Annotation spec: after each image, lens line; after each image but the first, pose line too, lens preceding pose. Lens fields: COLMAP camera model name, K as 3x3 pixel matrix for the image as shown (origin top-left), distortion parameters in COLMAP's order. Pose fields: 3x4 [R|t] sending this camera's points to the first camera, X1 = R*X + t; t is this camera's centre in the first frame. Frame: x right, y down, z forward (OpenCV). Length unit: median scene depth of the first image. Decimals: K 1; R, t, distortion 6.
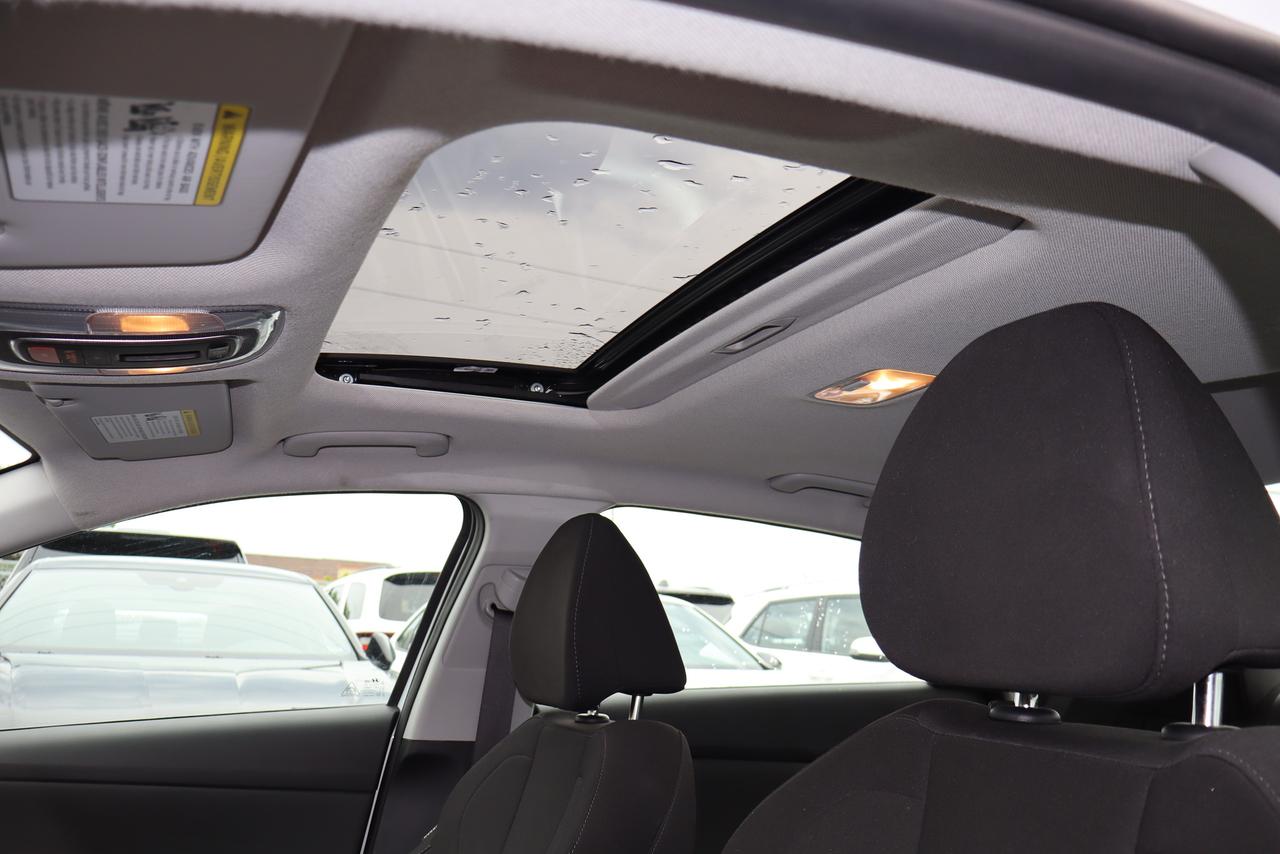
lens RADIAL K [[1068.4, 0, 640.0], [0, 1068.4, 427.0], [0, 0, 1]] dist [-0.011761, 0.014417]
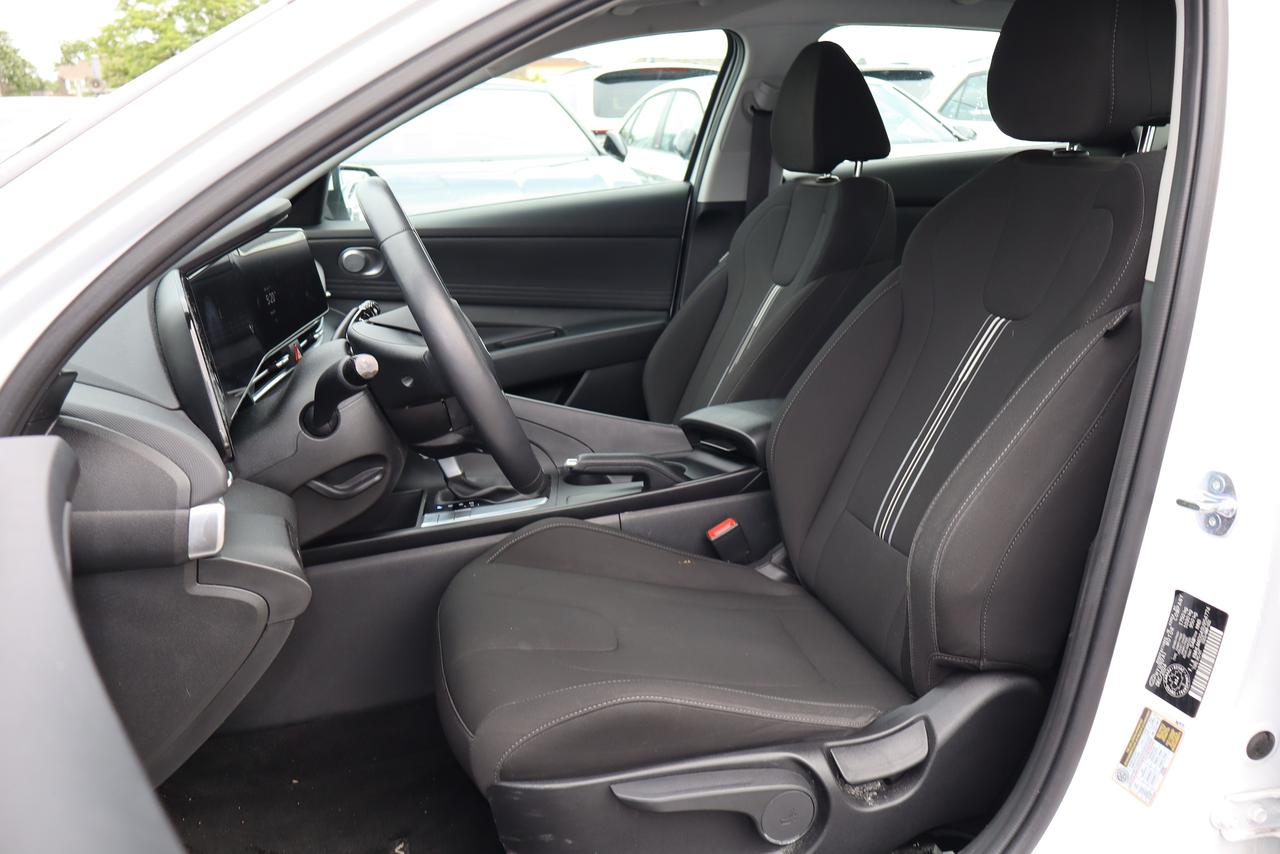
lens RADIAL K [[1068.4, 0, 640.0], [0, 1068.4, 427.0], [0, 0, 1]] dist [-0.011761, 0.014417]
pose [[0.982835, -0.016794, -0.183720, -0.029291], [0.098525, 0.889722, 0.445745, -0.103687], [0.155974, -0.456194, 0.876104, -0.470510]]
